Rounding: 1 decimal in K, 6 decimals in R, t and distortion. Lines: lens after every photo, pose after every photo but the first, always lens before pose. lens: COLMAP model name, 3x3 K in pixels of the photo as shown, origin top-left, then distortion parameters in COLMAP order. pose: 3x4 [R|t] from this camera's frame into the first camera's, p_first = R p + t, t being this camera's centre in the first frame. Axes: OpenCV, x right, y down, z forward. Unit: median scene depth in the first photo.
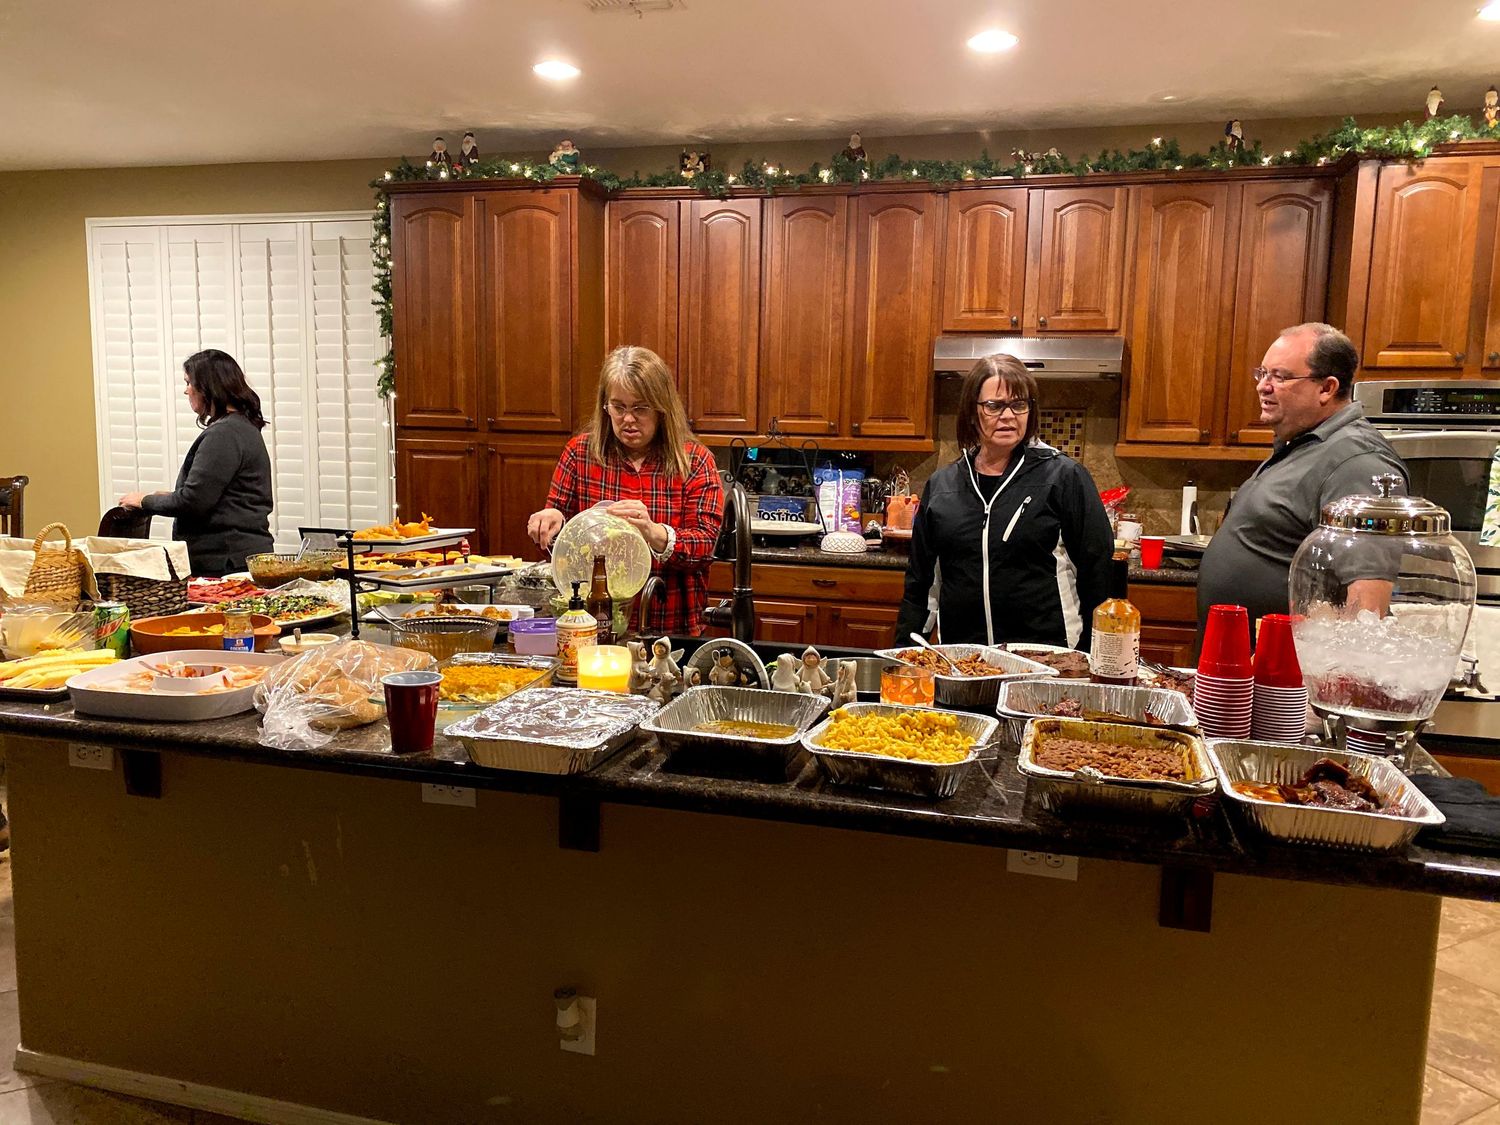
lens RADIAL K [[1142.3, 0, 752.4], [0, 1142.3, 566.4], [0, 0, 1]] dist [0.003797, -0.016728]
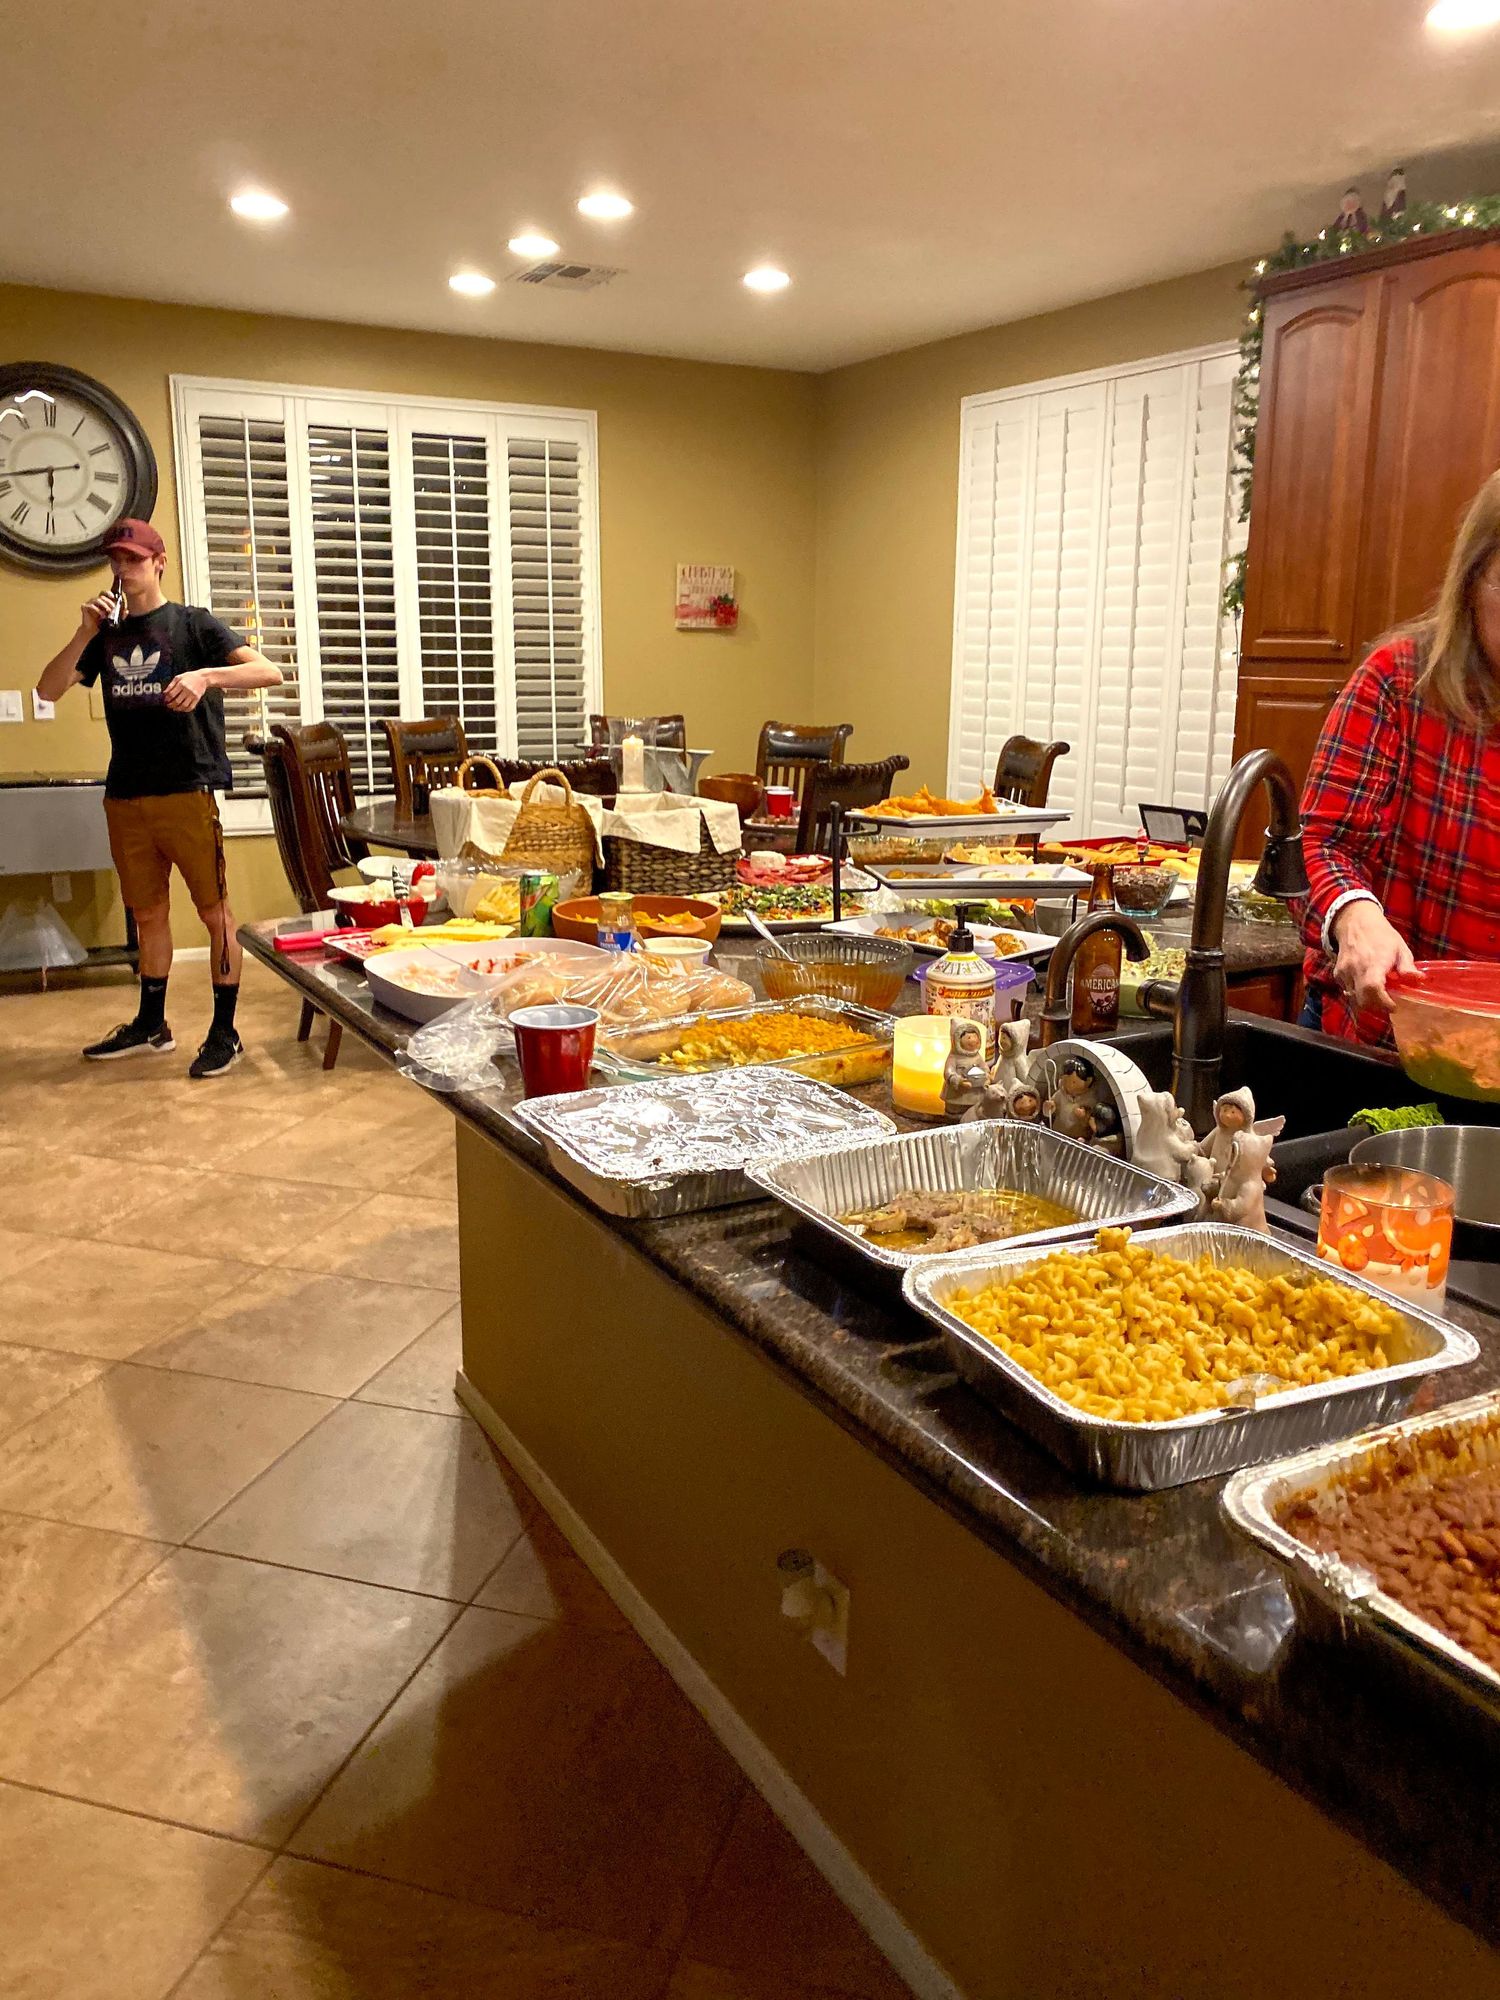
lens RADIAL K [[1523.1, 0, 747.5], [0, 1523.1, 989.9], [0, 0, 1]] dist [0.003797, -0.016728]
pose [[0.692580, 0.143024, -0.707020, 0.149469], [-0.084327, 0.989479, 0.117558, -0.011505], [0.716395, -0.021798, 0.697354, 0.174229]]
